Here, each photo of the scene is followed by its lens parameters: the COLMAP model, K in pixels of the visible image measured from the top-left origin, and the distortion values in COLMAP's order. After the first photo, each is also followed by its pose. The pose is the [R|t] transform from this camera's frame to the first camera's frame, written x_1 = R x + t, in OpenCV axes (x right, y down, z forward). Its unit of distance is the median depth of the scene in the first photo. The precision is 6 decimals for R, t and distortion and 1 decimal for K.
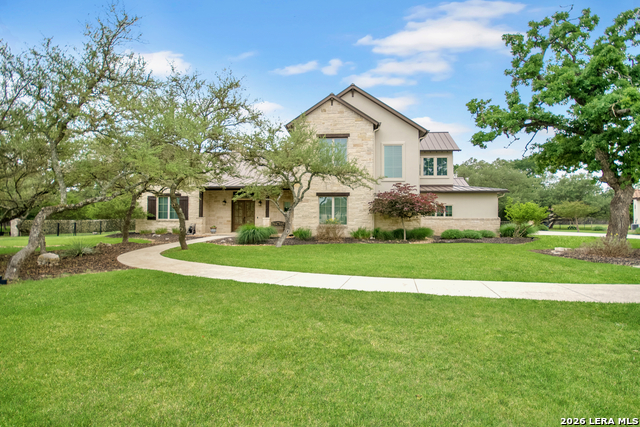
lens RADIAL K [[297.6, 0, 319.1], [0, 297.6, 209.7], [0, 0, 1]] dist [-0.001141, -0.001743]
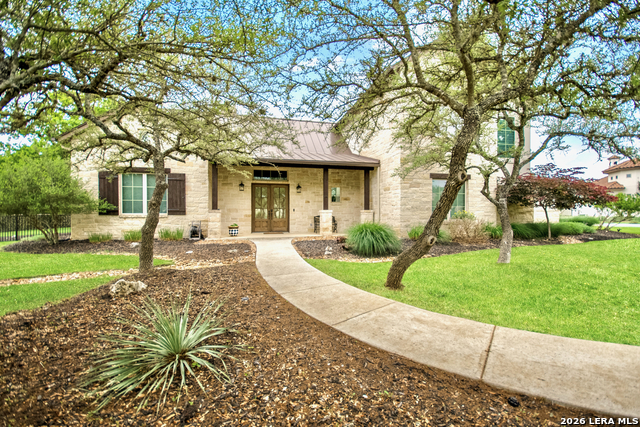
lens RADIAL K [[297.6, 0, 321.4], [0, 297.6, 216.4], [0, 0, 1]] dist [-0.001141, -0.001743]
pose [[0.935468, -0.011470, 0.353225, -0.464431], [-0.004954, 0.998949, 0.045559, 0.011831], [-0.353377, -0.044369, 0.934428, 0.427499]]
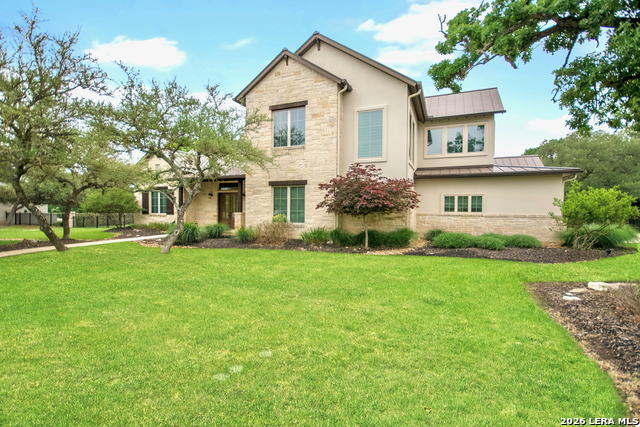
lens RADIAL K [[297.6, 0, 319.9], [0, 297.6, 214.9], [0, 0, 1]] dist [-0.001141, -0.001743]
pose [[0.951560, 0.006481, -0.307395, 0.346916], [0.007531, 0.998987, 0.044376, -0.002912], [0.307371, -0.044541, 0.950547, 0.278893]]
